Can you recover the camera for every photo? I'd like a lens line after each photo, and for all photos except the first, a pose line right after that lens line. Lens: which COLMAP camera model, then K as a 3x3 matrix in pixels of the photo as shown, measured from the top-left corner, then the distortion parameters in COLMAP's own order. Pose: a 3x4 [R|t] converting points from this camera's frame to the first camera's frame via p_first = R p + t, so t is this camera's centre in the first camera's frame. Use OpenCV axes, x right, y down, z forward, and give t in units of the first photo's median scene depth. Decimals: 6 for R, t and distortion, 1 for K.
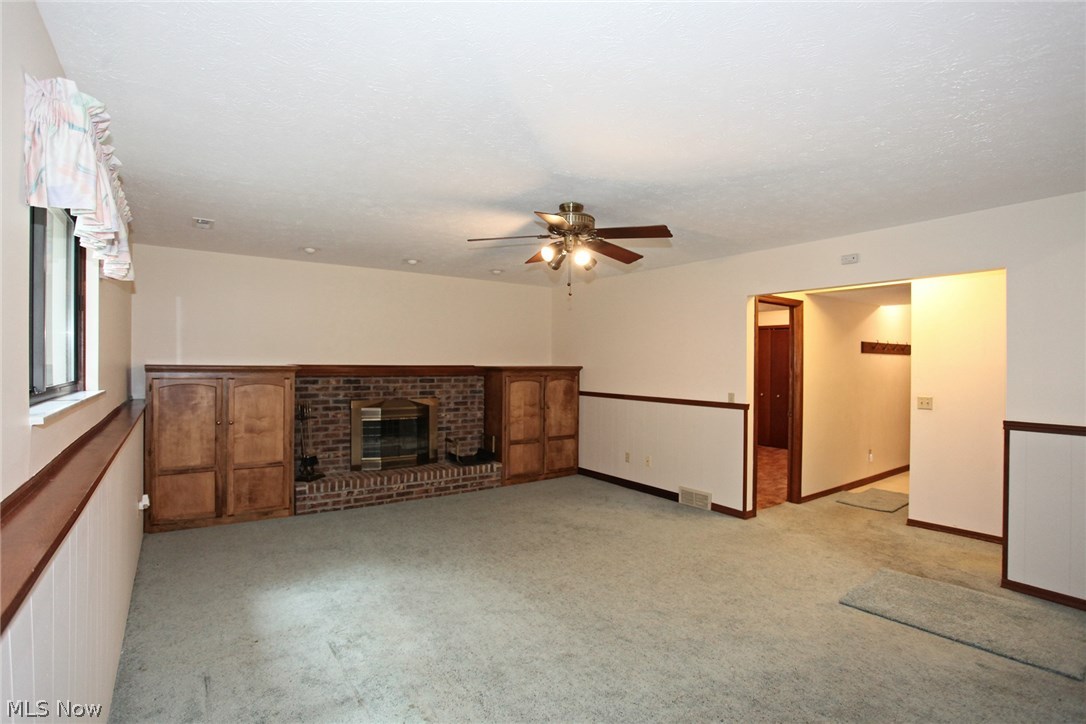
lens RADIAL K [[524.3, 0, 544.6], [0, 524.3, 365.1], [0, 0, 1]] dist [-0.053639, 0.024914]
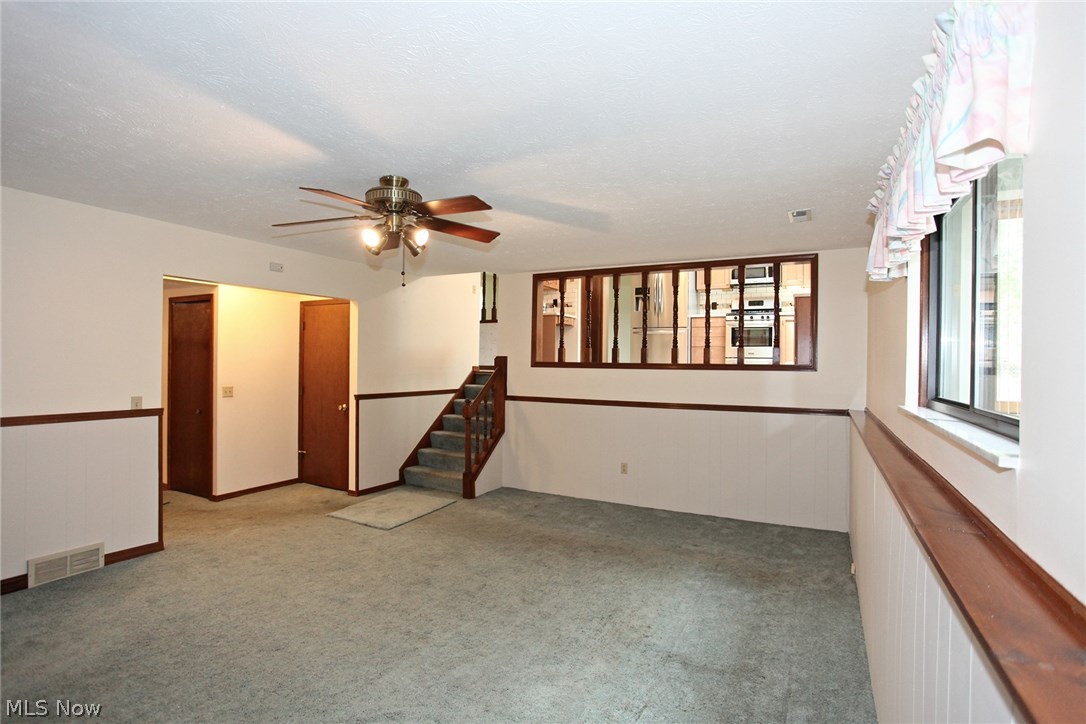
lens RADIAL K [[524.3, 0, 544.6], [0, 524.3, 365.1], [0, 0, 1]] dist [-0.053639, 0.024914]
pose [[-0.426214, -0.016808, 0.904466, -0.635275], [-0.013076, 0.999837, 0.012418, -0.010448], [-0.904528, -0.006534, -0.426364, 0.866332]]
